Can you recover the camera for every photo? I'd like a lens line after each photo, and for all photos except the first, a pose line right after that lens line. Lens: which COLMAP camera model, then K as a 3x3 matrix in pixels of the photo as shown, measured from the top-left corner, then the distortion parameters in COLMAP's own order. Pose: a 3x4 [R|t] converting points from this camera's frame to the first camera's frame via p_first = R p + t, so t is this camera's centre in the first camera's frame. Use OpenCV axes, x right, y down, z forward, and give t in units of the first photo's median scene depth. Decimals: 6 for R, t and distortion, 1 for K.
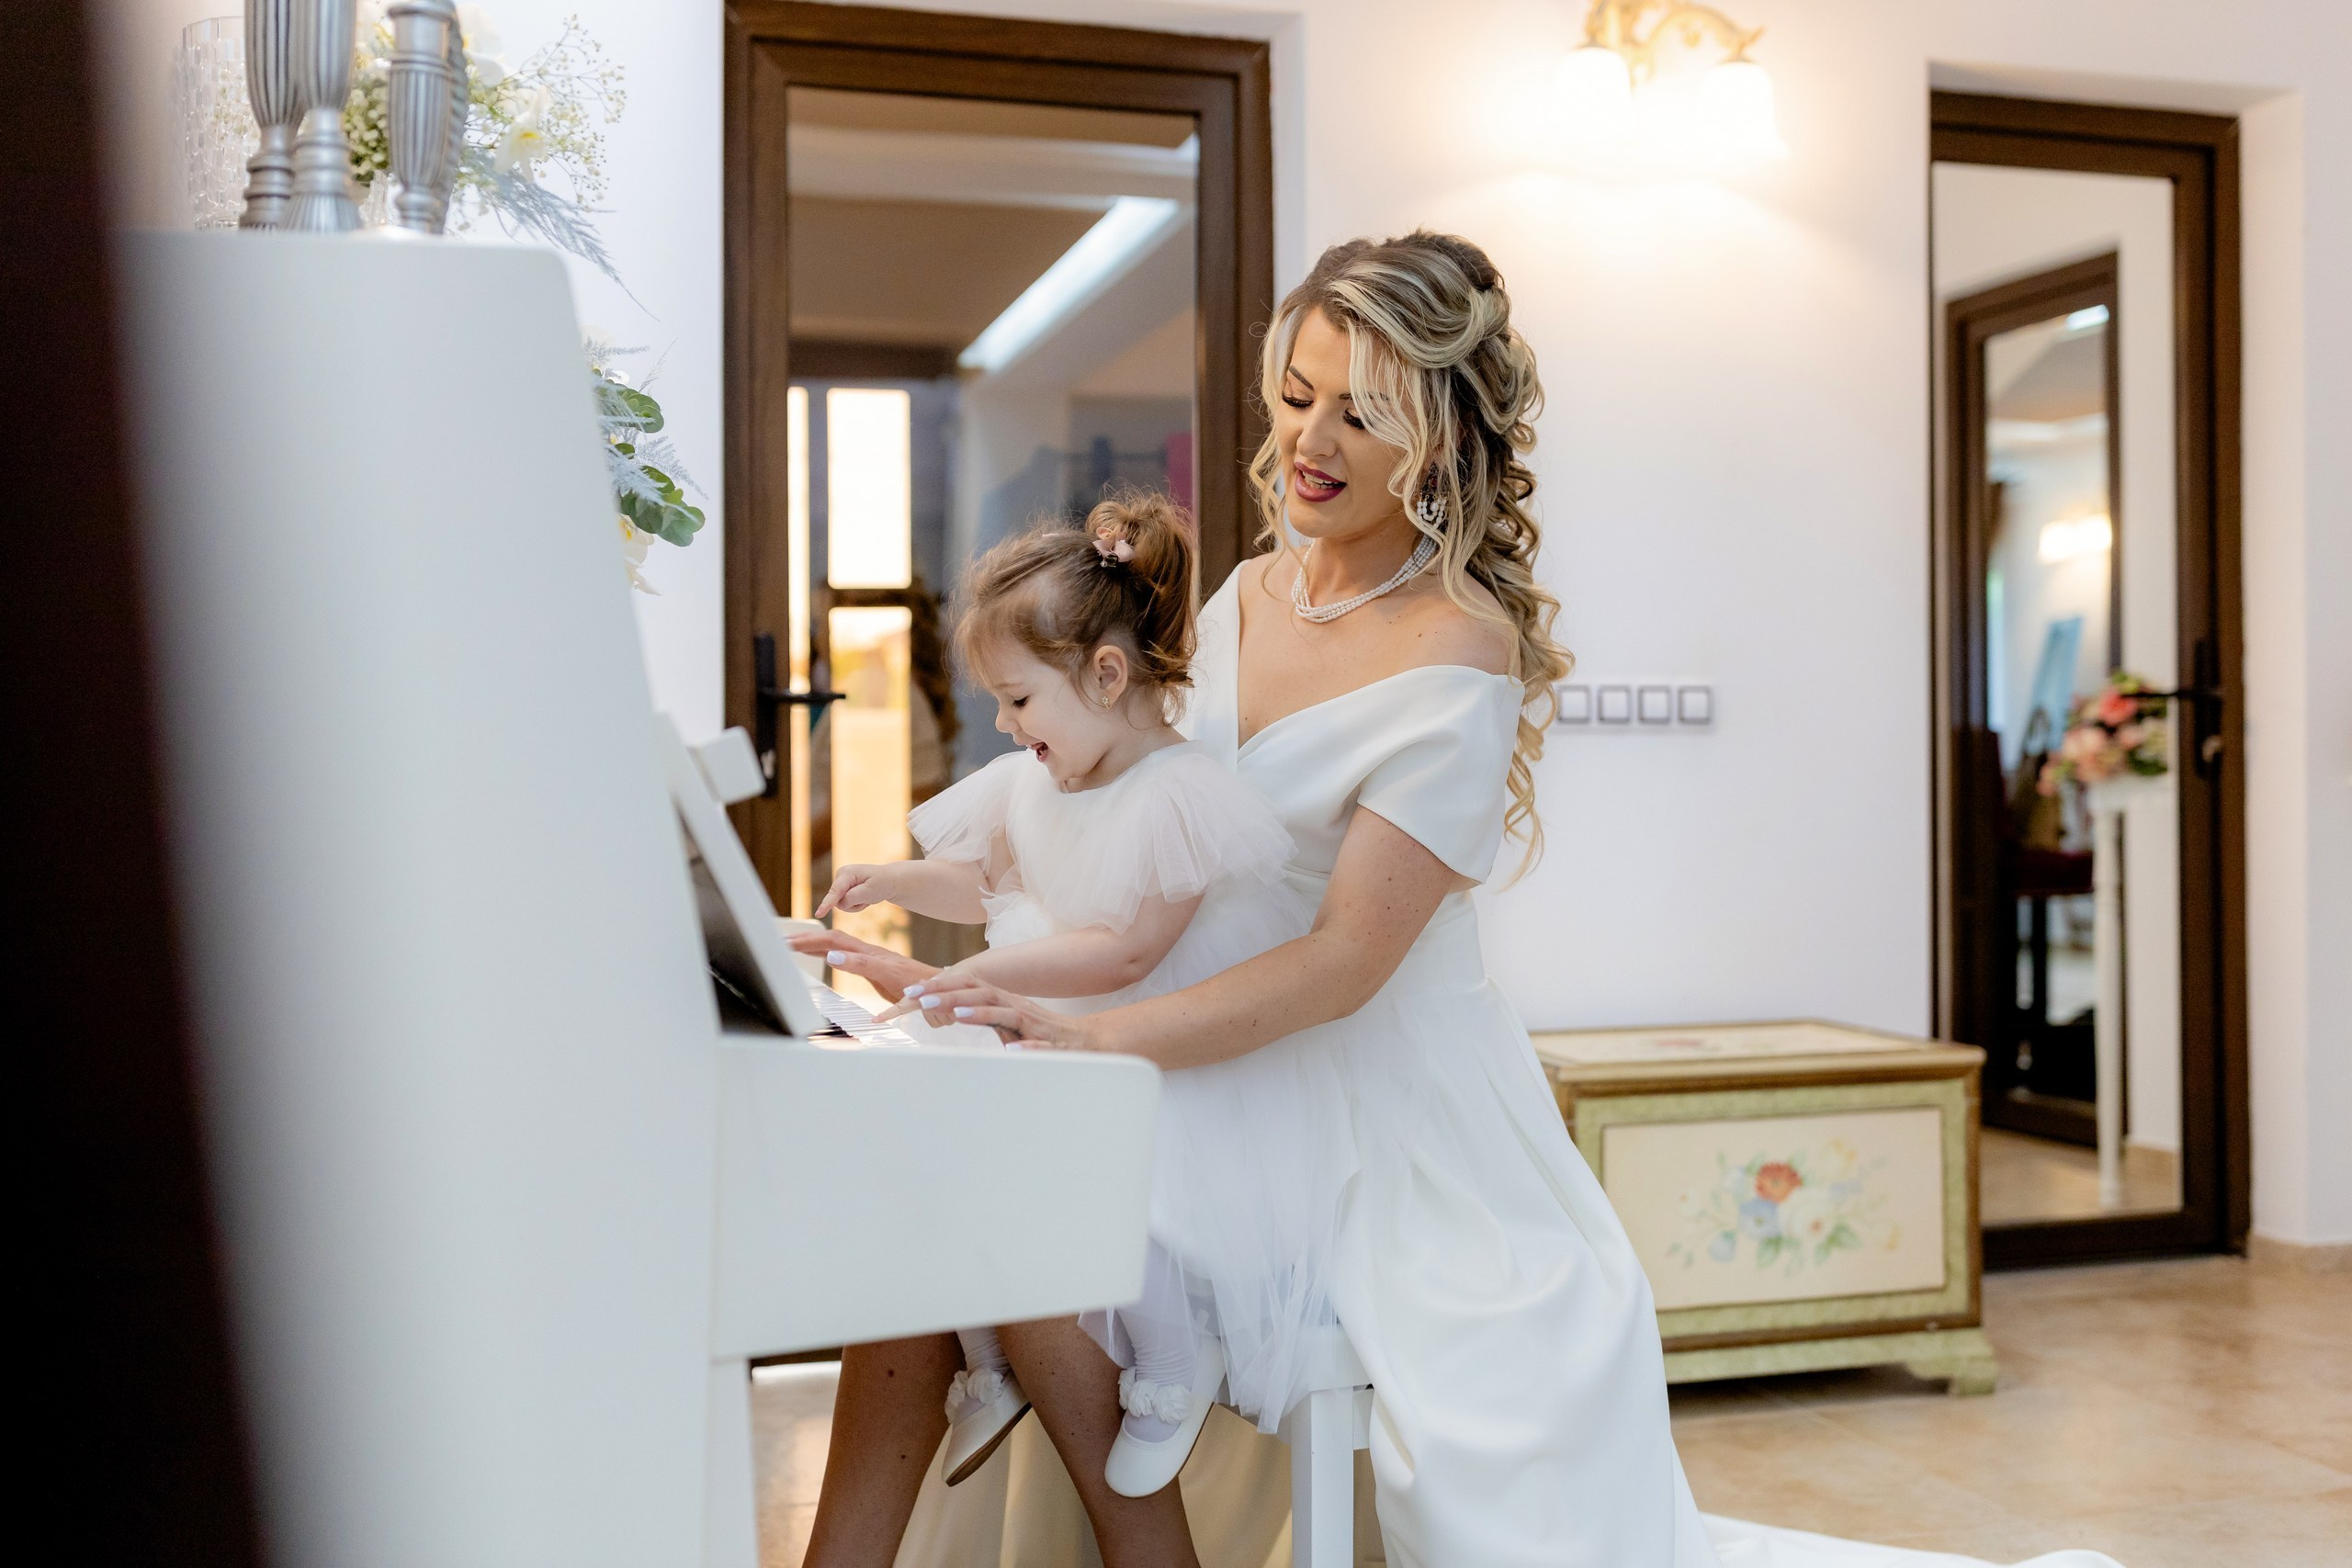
lens RADIAL K [[2389.6, 0, 1176.0], [0, 2389.6, 784.0], [0, 0, 1]] dist [0.007499, 0.028251]
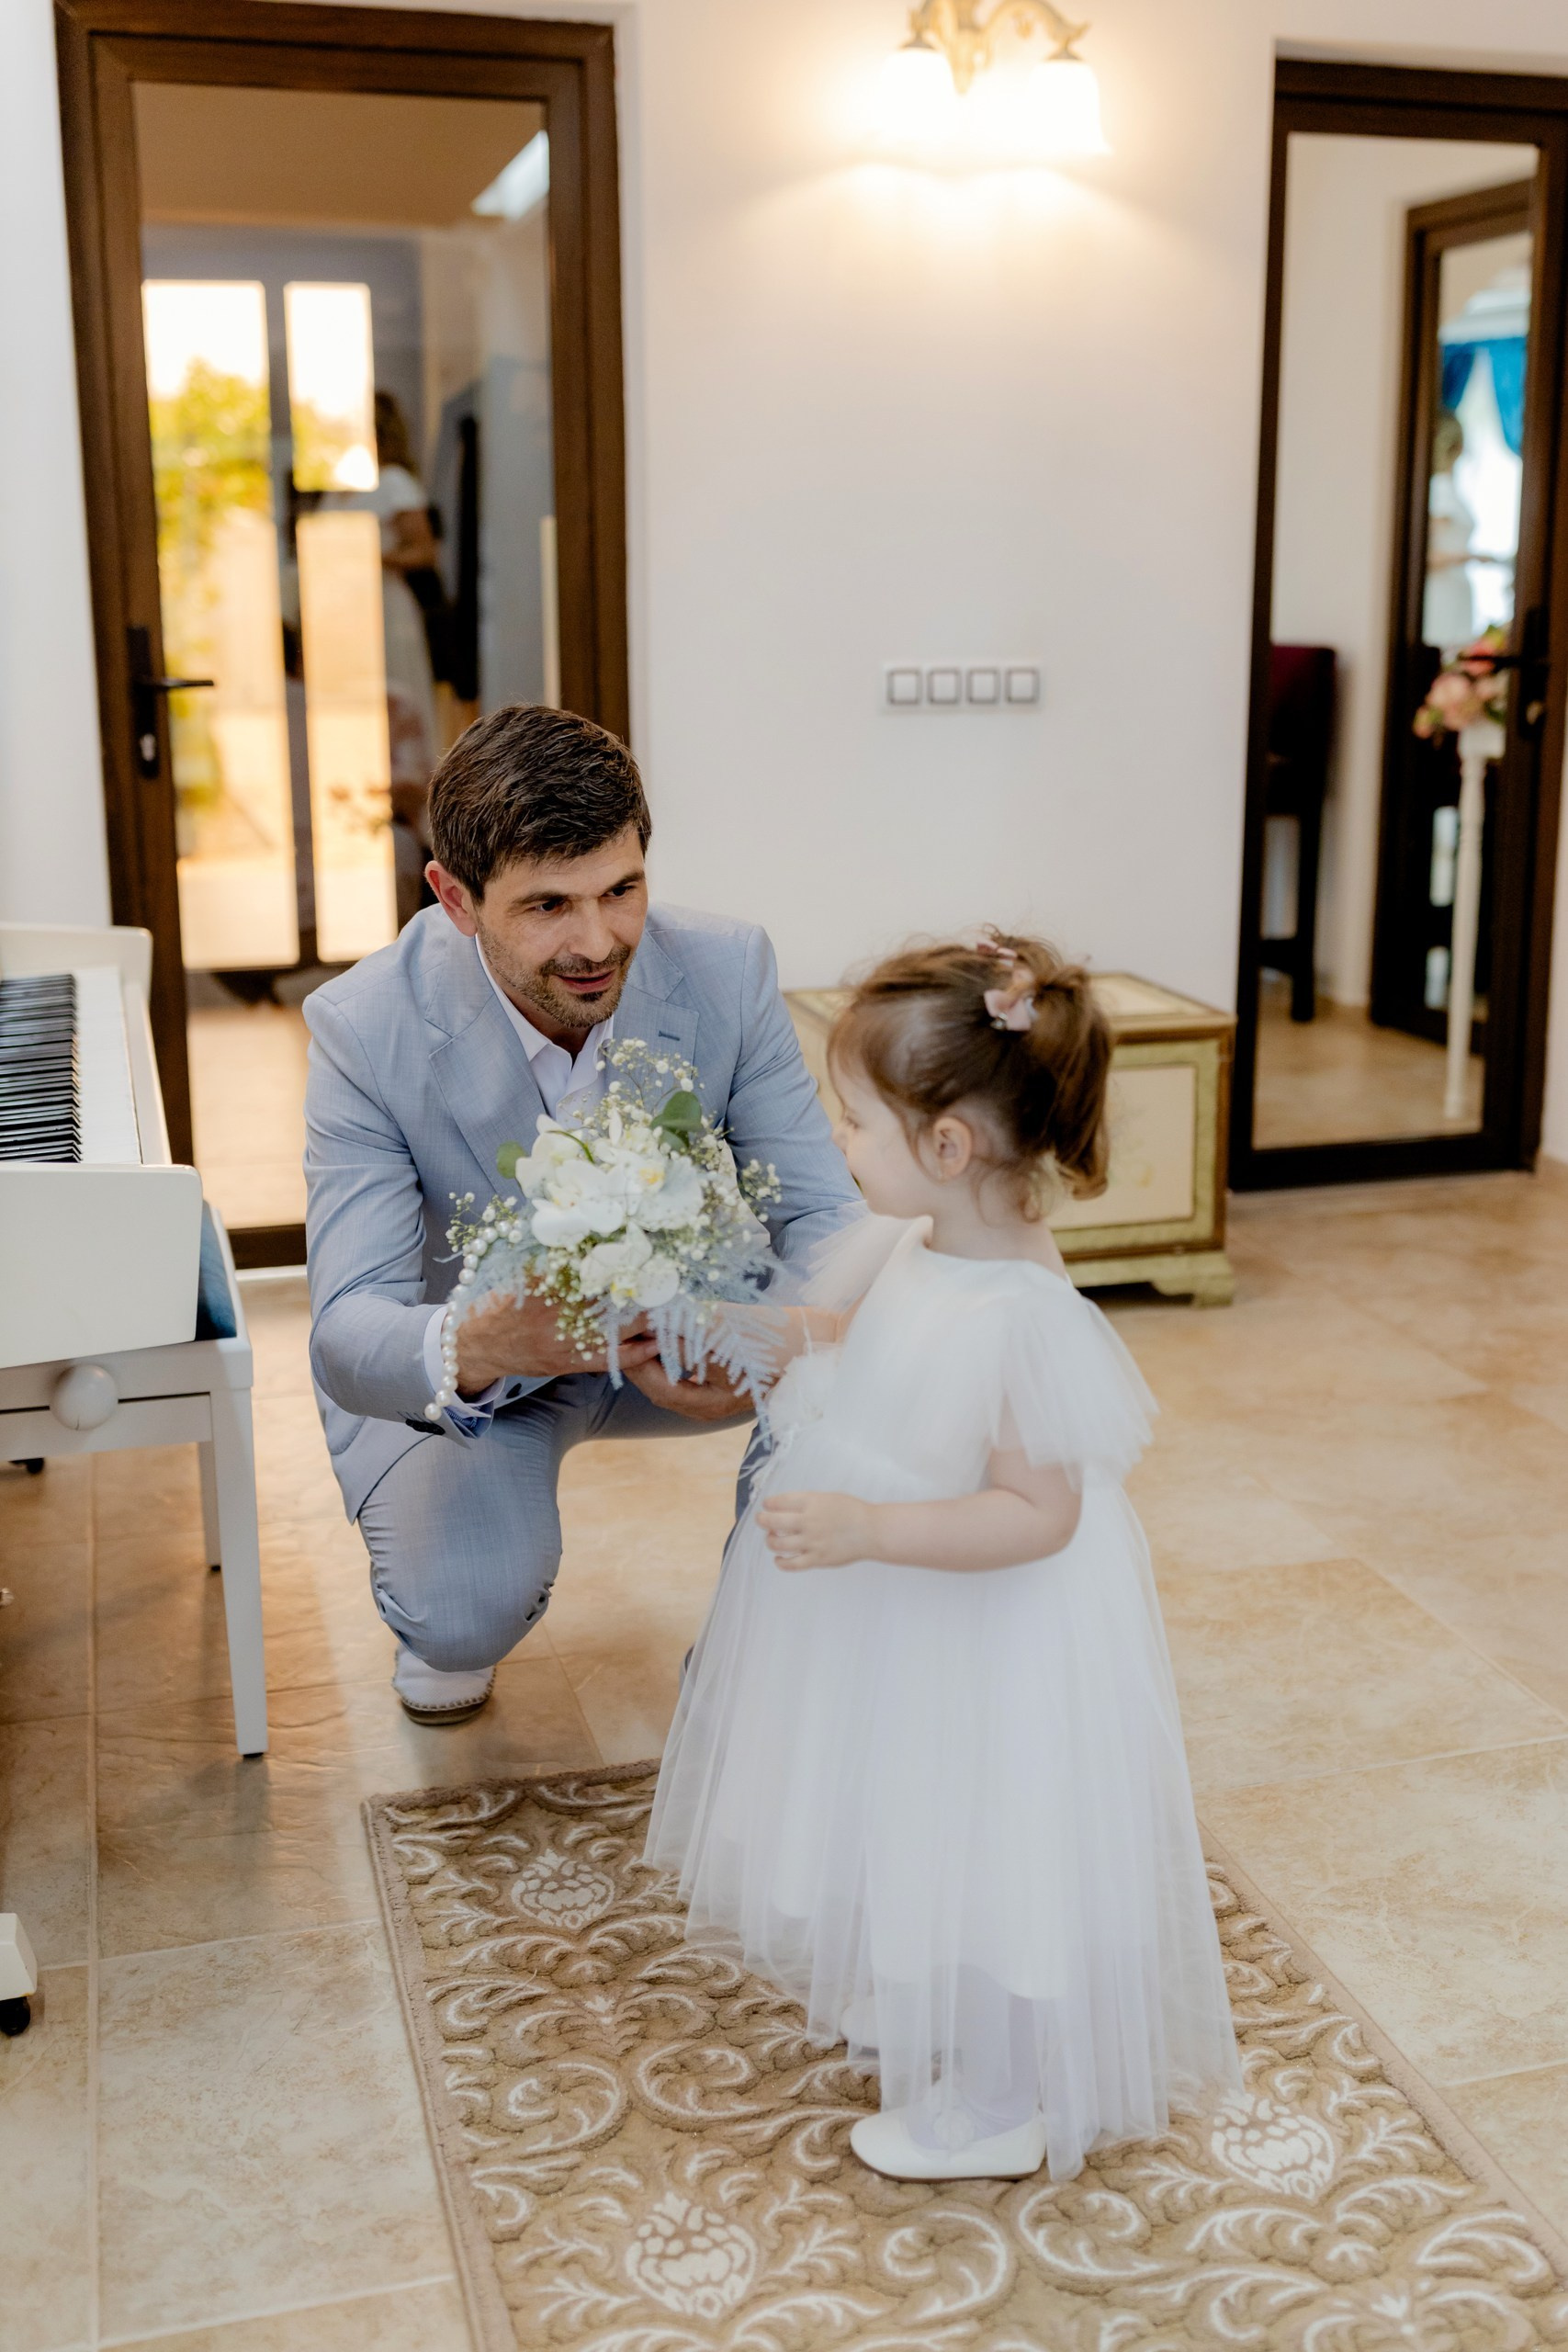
lens RADIAL K [[2389.6, 0, 784.0], [0, 2389.6, 1176.0], [0, 0, 1]] dist [0.007499, 0.028251]
pose [[0.999939, 0.008344, 0.007266, 0.116389], [-0.009787, 0.973356, 0.229089, -0.071969], [-0.005161, -0.229146, 0.973378, -0.118689]]
